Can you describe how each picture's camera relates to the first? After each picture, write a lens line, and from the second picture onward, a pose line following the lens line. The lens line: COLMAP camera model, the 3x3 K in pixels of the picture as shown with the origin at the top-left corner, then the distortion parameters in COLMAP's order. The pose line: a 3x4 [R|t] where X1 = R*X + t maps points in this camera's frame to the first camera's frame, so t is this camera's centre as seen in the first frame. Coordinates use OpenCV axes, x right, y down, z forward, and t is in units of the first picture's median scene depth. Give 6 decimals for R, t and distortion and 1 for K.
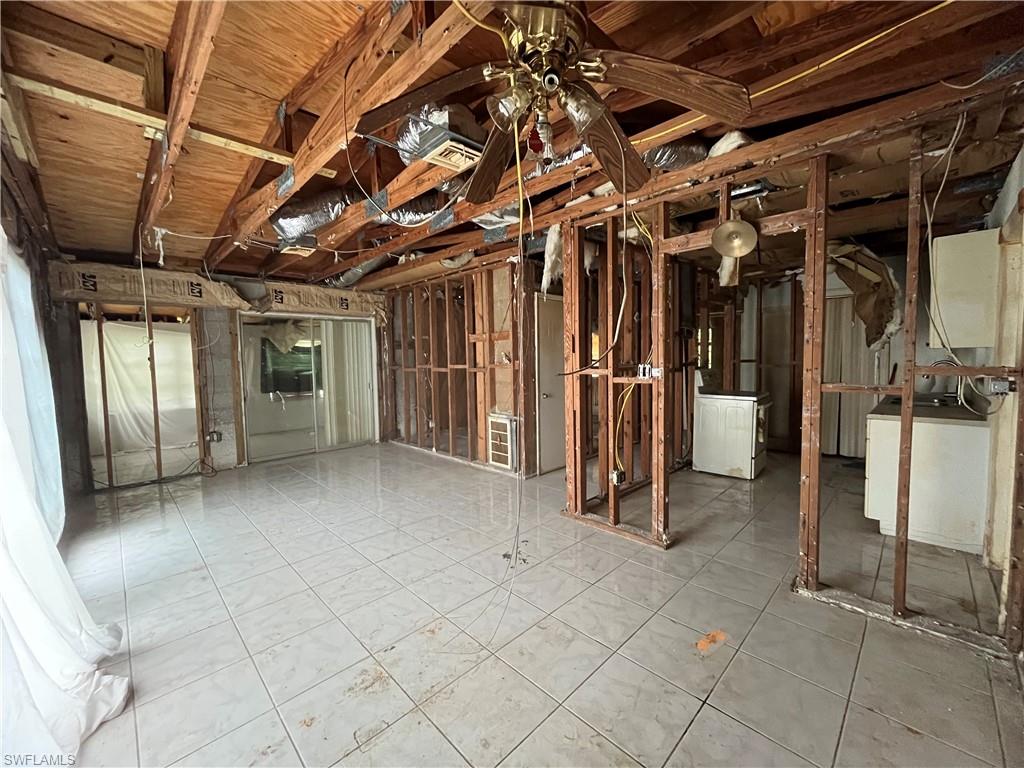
lens RADIAL K [[412.6, 0, 513.8], [0, 412.6, 380.4], [0, 0, 1]] dist [-0.003114, -0.000091]
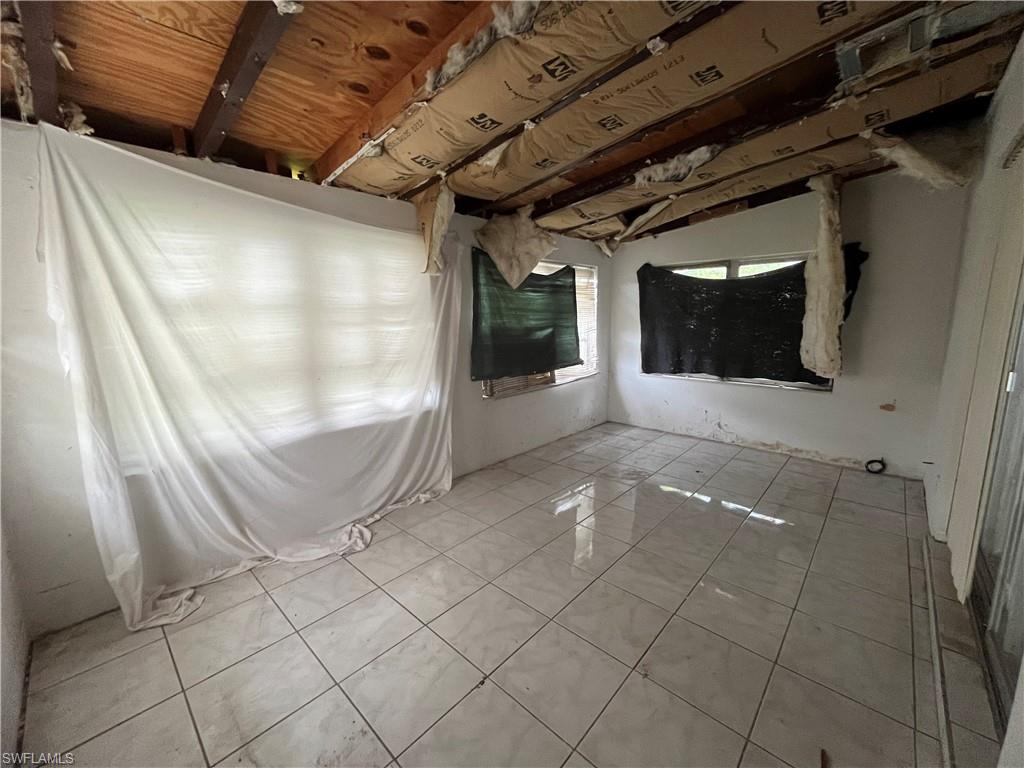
lens RADIAL K [[412.6, 0, 513.5], [0, 412.6, 387.6], [0, 0, 1]] dist [-0.003114, -0.000091]
pose [[0.999737, 0.022746, -0.003086, -0.603165], [-0.022161, 0.991448, 0.128606, -0.019192], [0.005985, -0.128504, 0.991691, 0.612439]]
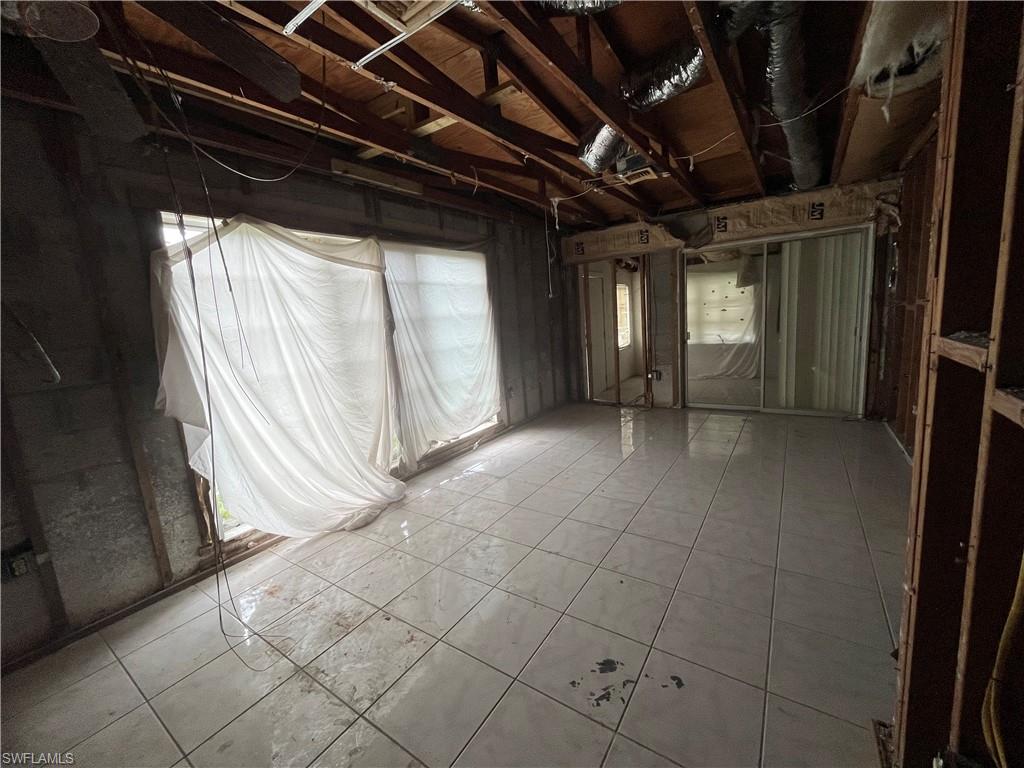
lens RADIAL K [[412.6, 0, 515.8], [0, 412.6, 382.1], [0, 0, 1]] dist [-0.003114, -0.000091]
pose [[0.202668, 0.161647, -0.965813, 0.237046], [0.012298, 0.985783, 0.167571, -0.030225], [0.979170, -0.045839, 0.197799, 0.418277]]
